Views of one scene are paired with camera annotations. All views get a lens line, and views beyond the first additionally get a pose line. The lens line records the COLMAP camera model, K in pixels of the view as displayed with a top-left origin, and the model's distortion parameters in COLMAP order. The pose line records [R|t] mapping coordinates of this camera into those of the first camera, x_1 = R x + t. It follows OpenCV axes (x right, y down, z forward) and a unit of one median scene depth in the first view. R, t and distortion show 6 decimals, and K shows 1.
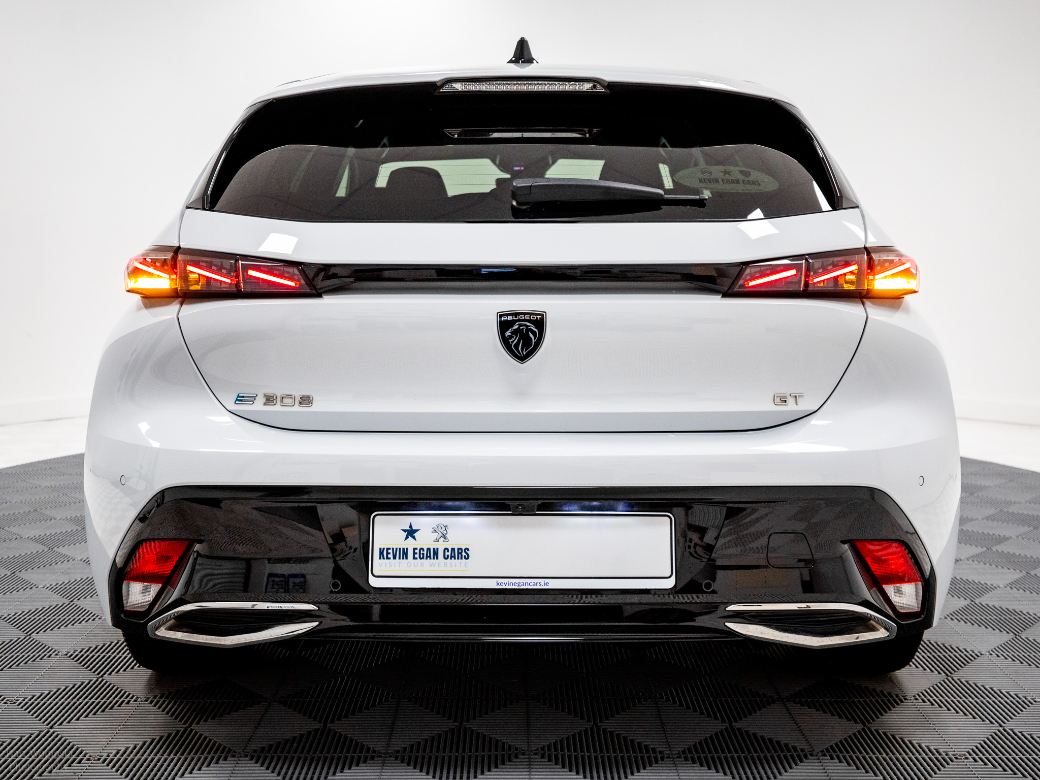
lens RADIAL K [[1148.9, 0, 513.7], [0, 1148.9, 390.0], [0, 0, 1]] dist [0.005427, 0.000000]
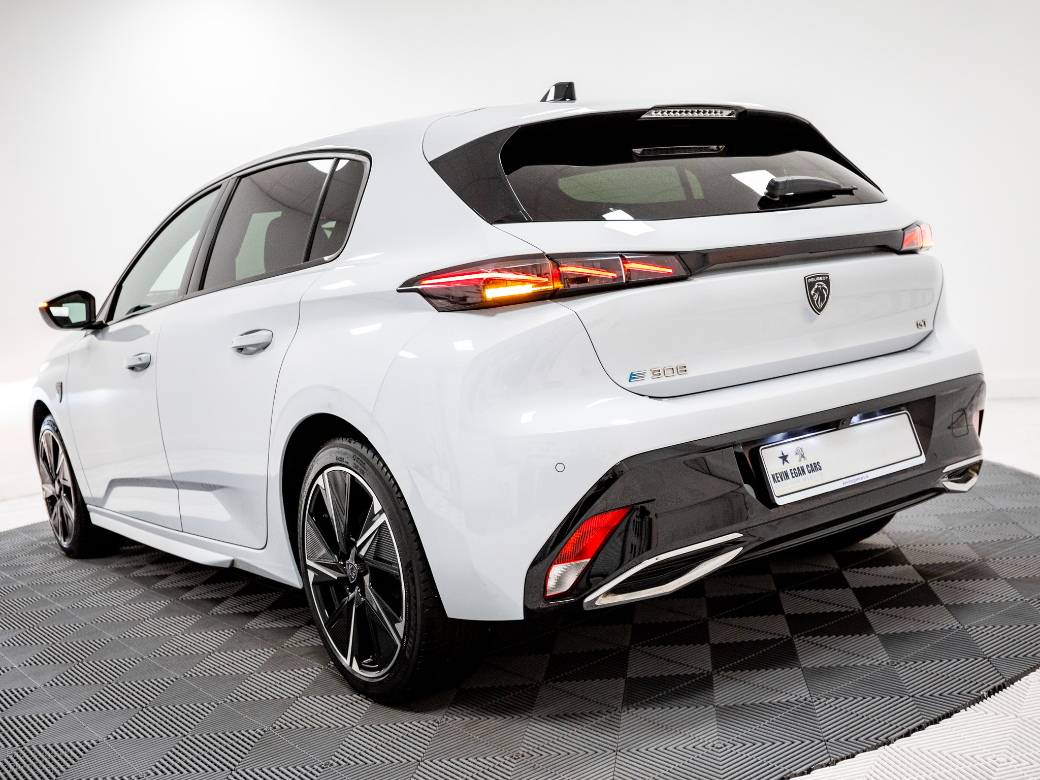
lens RADIAL K [[1148.9, 0, 521.8], [0, 1148.9, 385.2], [0, 0, 1]] dist [0.005427, 0.000000]
pose [[0.798284, -0.140190, 0.585738, -1.028593], [0.186168, 0.982342, -0.018610, 0.016921], [-0.572786, 0.123902, 0.810287, 0.146070]]
